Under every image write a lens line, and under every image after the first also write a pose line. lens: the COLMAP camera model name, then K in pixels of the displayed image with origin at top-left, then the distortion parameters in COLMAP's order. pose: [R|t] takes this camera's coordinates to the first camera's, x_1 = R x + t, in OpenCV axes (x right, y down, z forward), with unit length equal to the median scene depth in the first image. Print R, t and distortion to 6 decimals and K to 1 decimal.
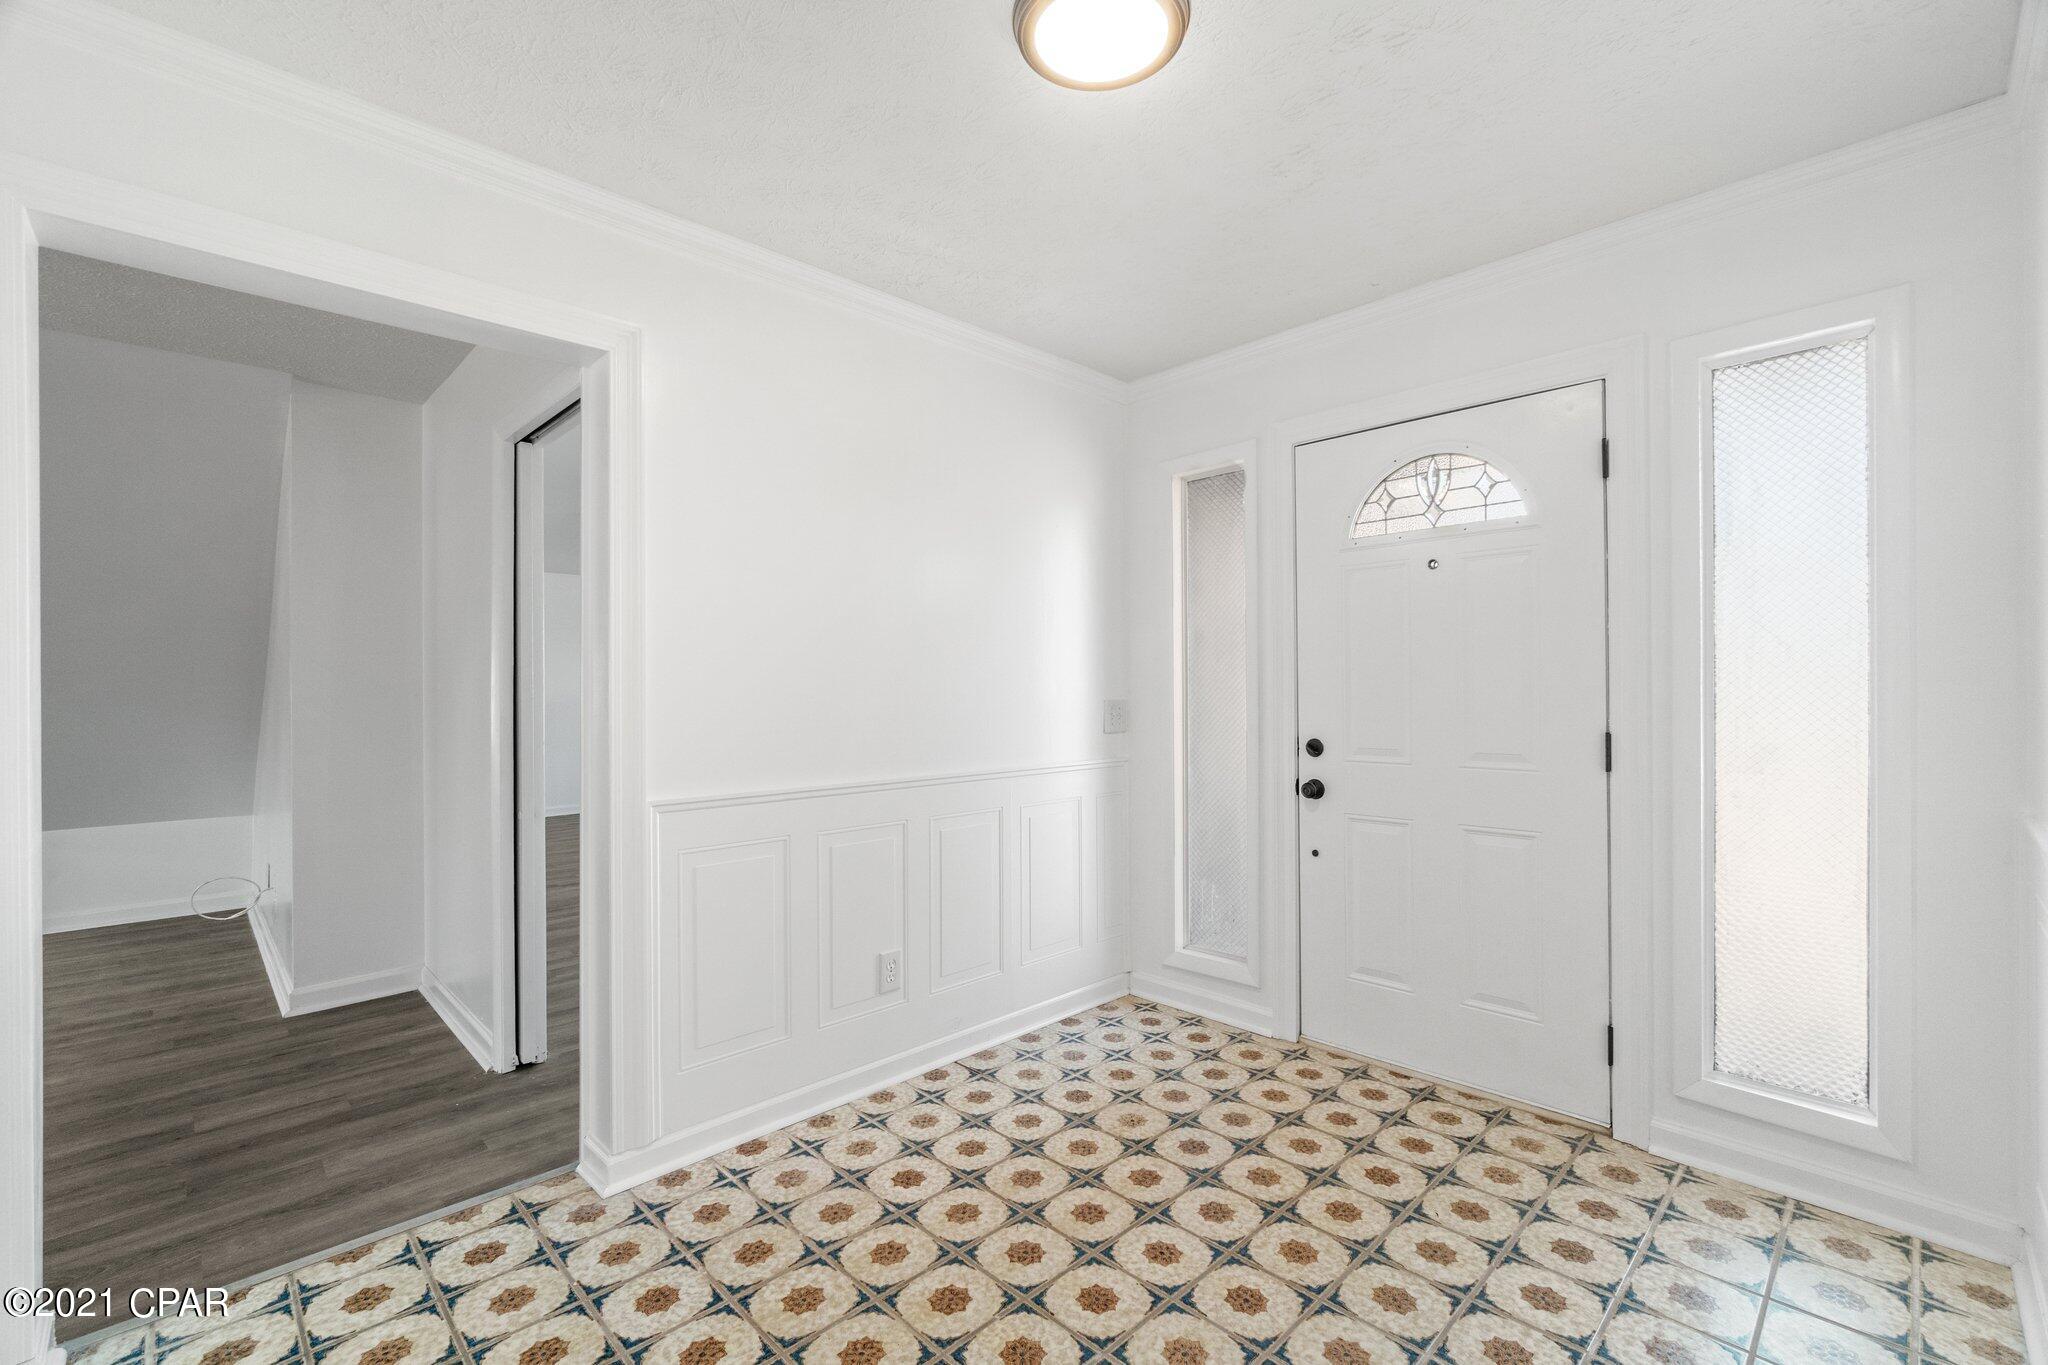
lens RADIAL K [[882.0, 0, 1030.5], [0, 882.0, 684.8], [0, 0, 1]] dist [-0.002649, 0.000125]
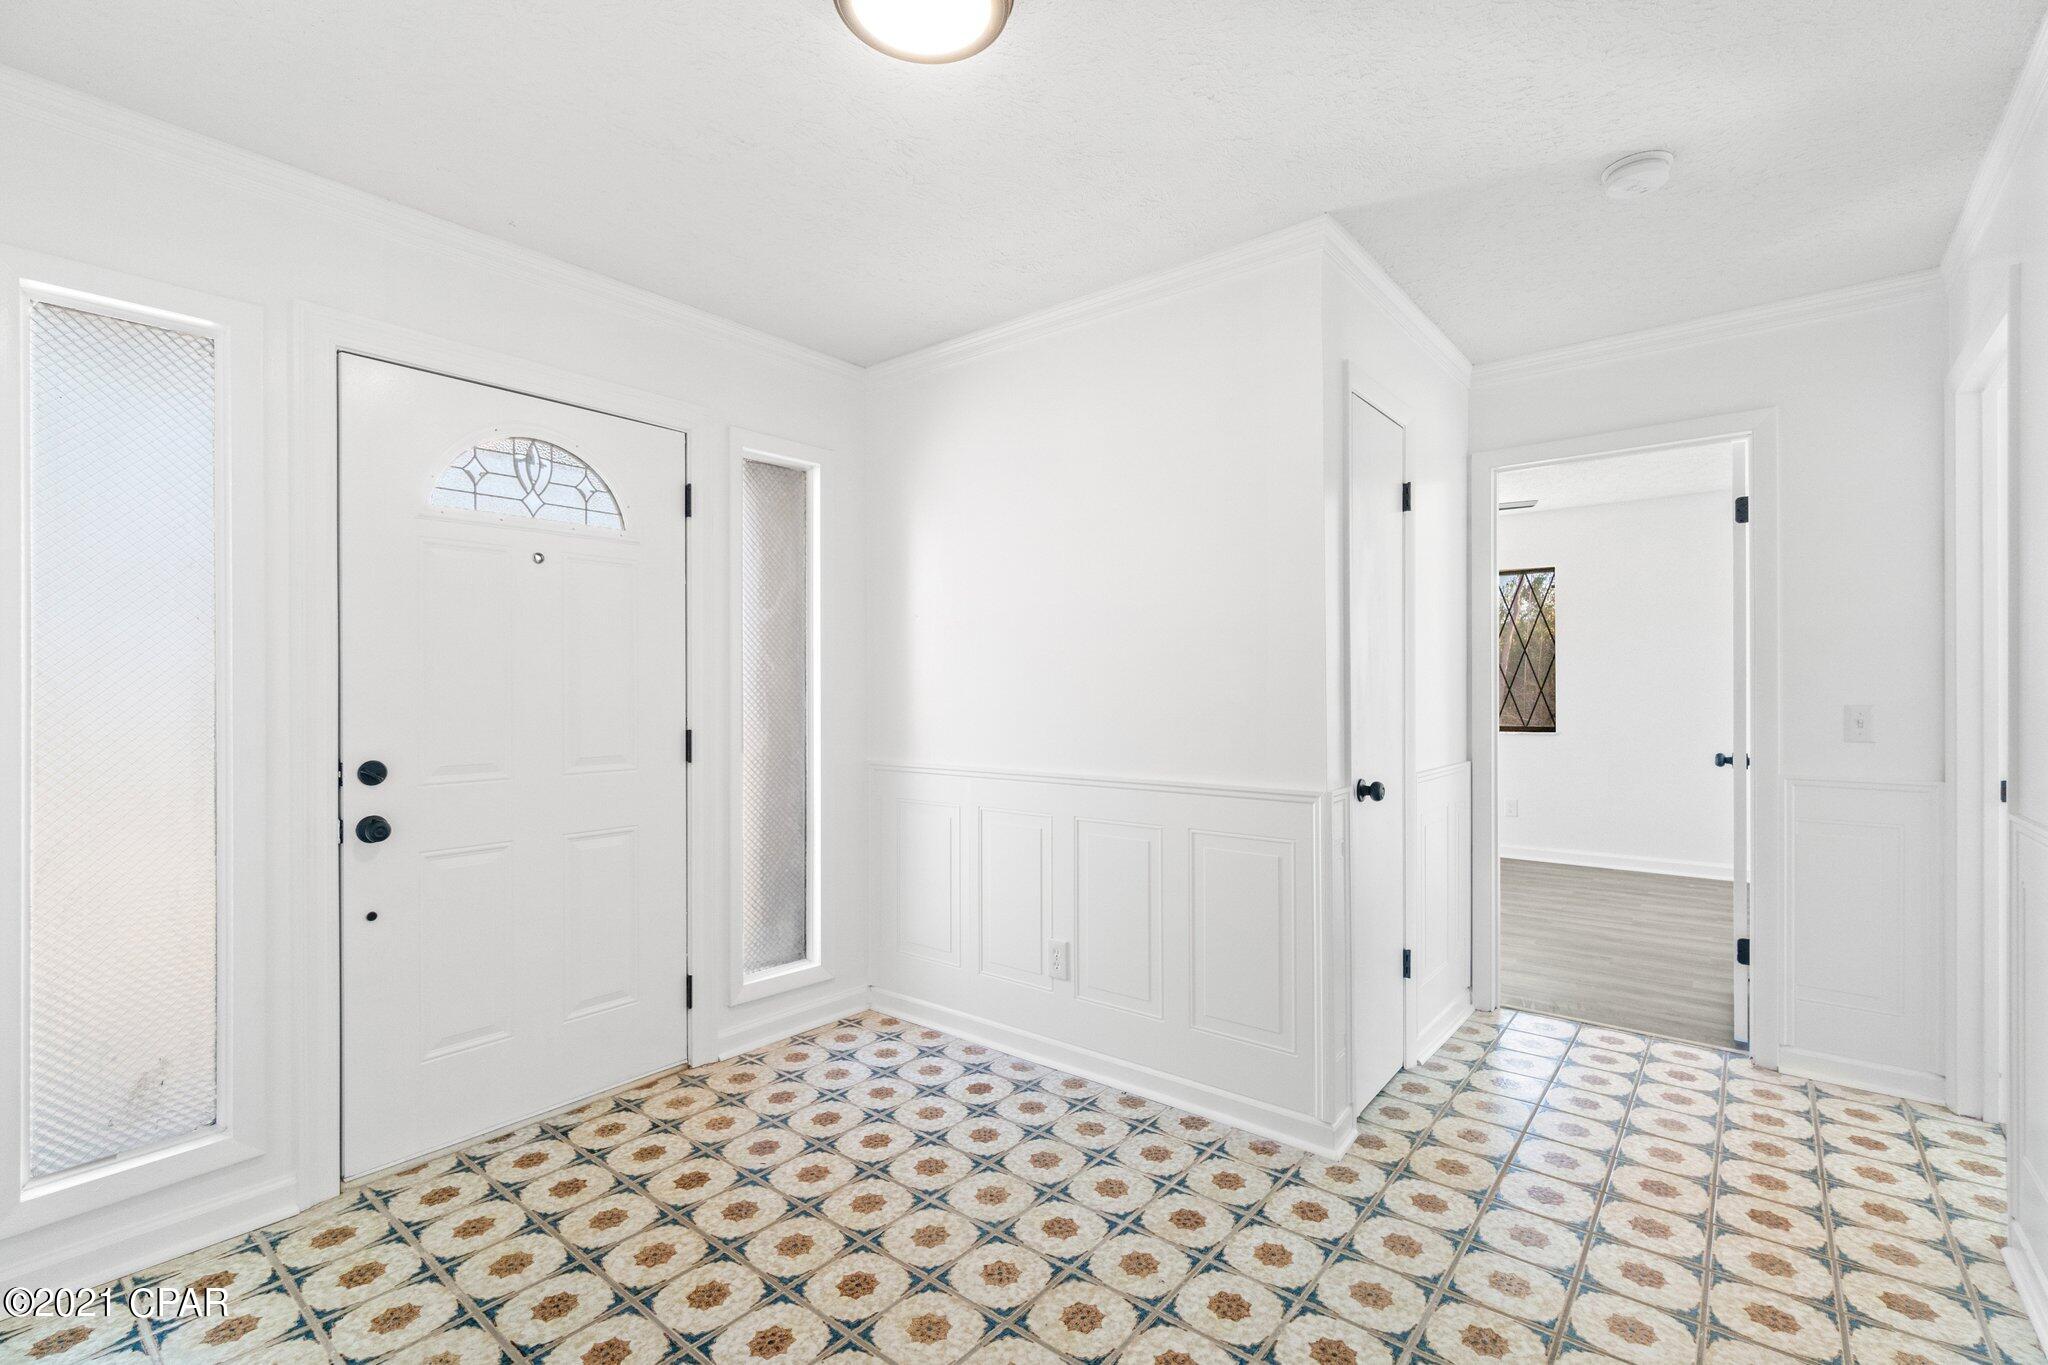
lens RADIAL K [[882.0, 0, 1030.5], [0, 882.0, 684.8], [0, 0, 1]] dist [-0.002649, 0.000125]
pose [[-0.102245, 0.015392, 0.994640, -0.584157], [0.000325, 0.999881, -0.015439, 0.010908], [-0.994759, -0.001255, -0.102238, 0.657827]]
